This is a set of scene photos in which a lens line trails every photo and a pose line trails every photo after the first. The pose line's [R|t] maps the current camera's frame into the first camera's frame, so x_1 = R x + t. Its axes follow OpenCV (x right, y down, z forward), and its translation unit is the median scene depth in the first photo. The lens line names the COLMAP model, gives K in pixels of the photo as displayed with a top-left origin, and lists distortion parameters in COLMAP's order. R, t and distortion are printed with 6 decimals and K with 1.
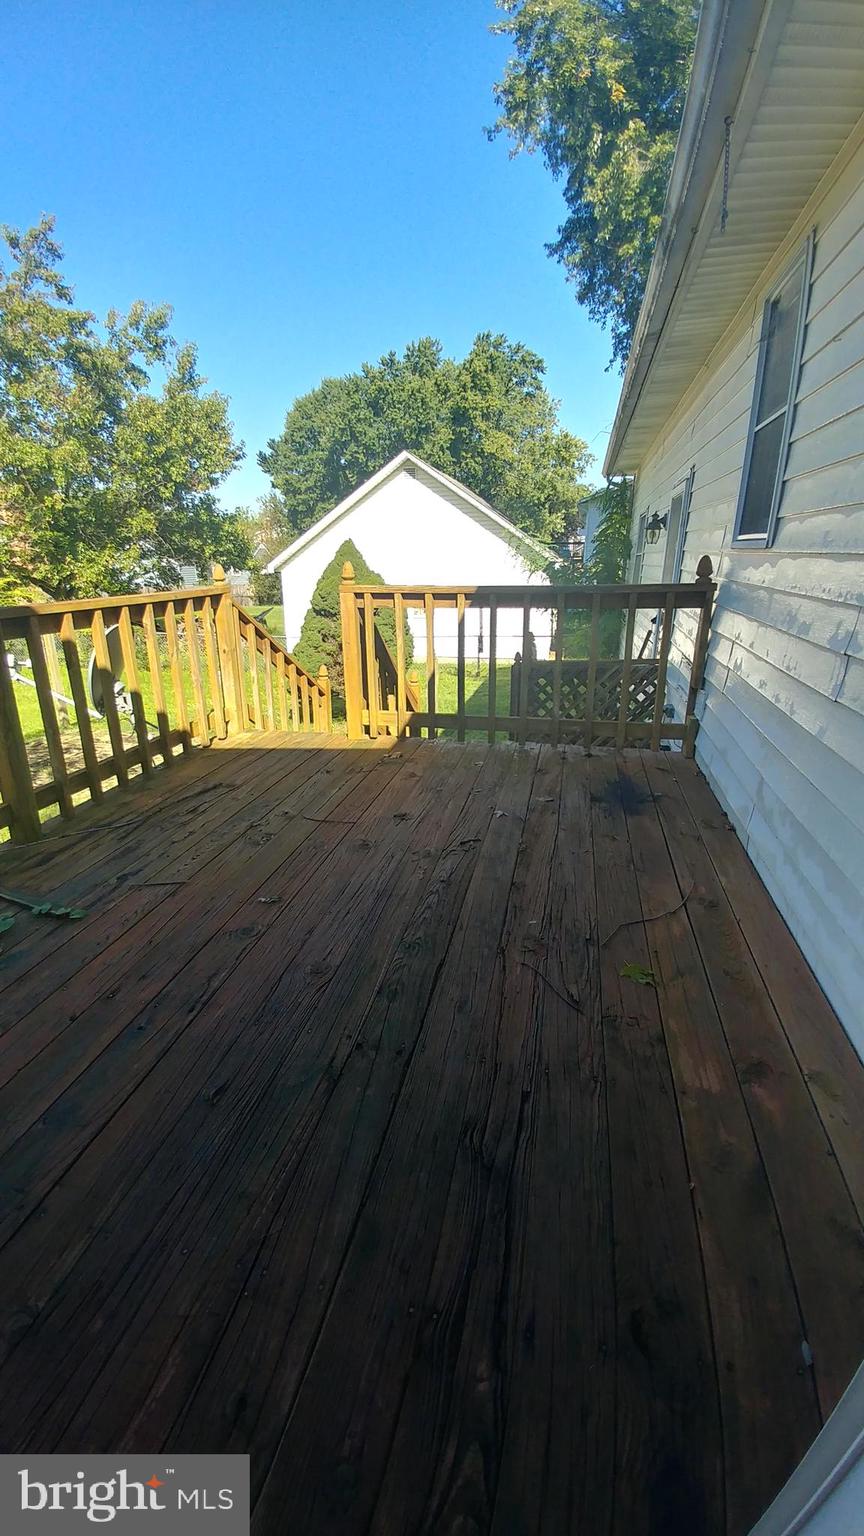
lens RADIAL K [[622.7, 0, 413.1], [0, 622.7, 765.2], [0, 0, 1]] dist [0.032398, -0.043363]
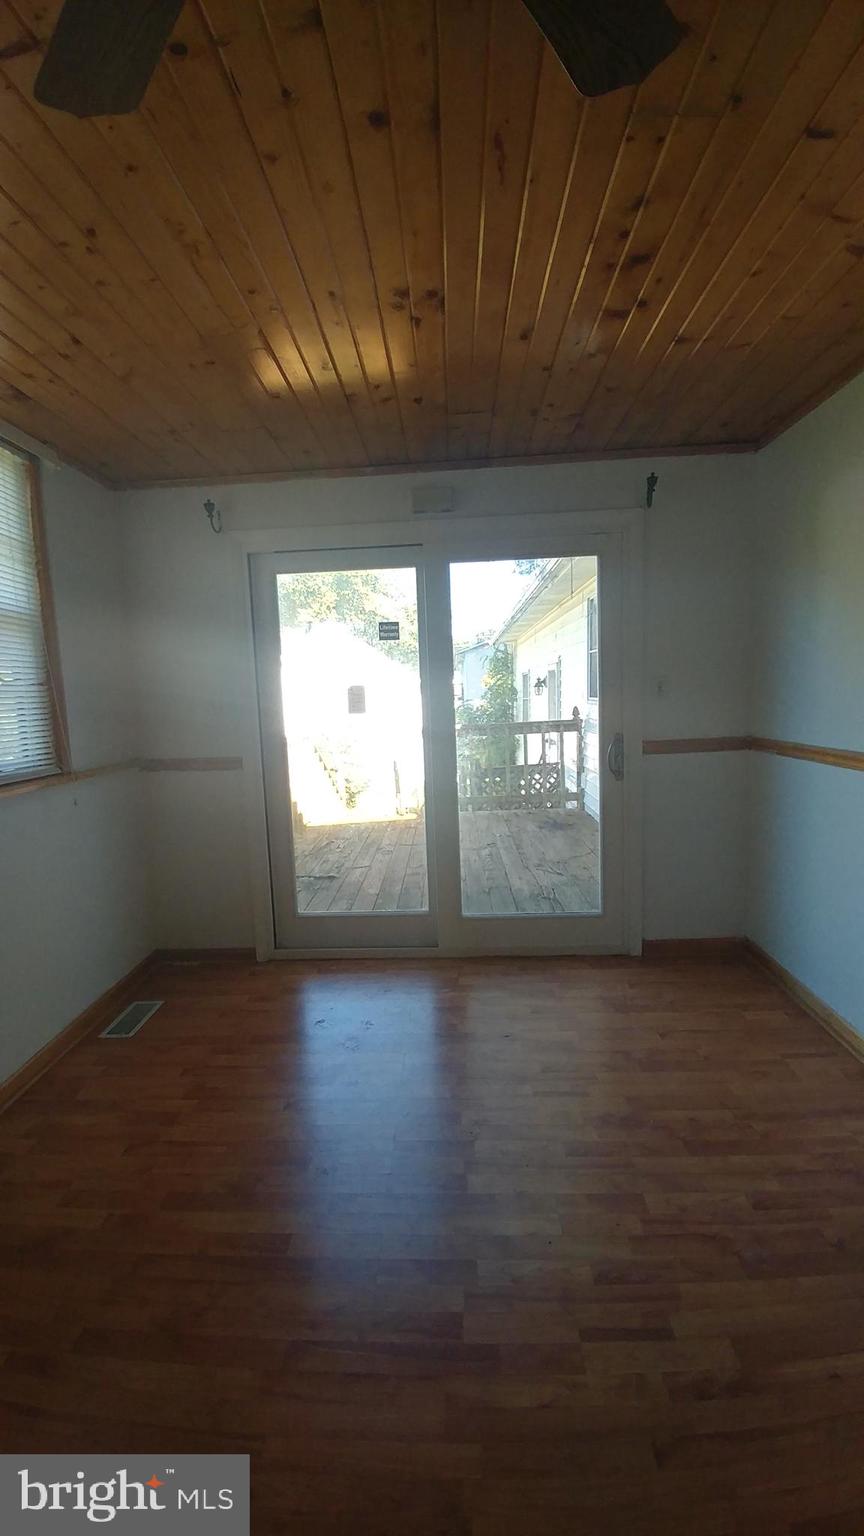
lens RADIAL K [[622.7, 0, 413.1], [0, 622.7, 765.2], [0, 0, 1]] dist [0.032398, -0.043363]
pose [[0.981683, -0.050770, 0.183634, -0.406815], [0.088359, 0.975241, -0.202724, 0.202816], [-0.168795, 0.215236, 0.961864, -0.769195]]
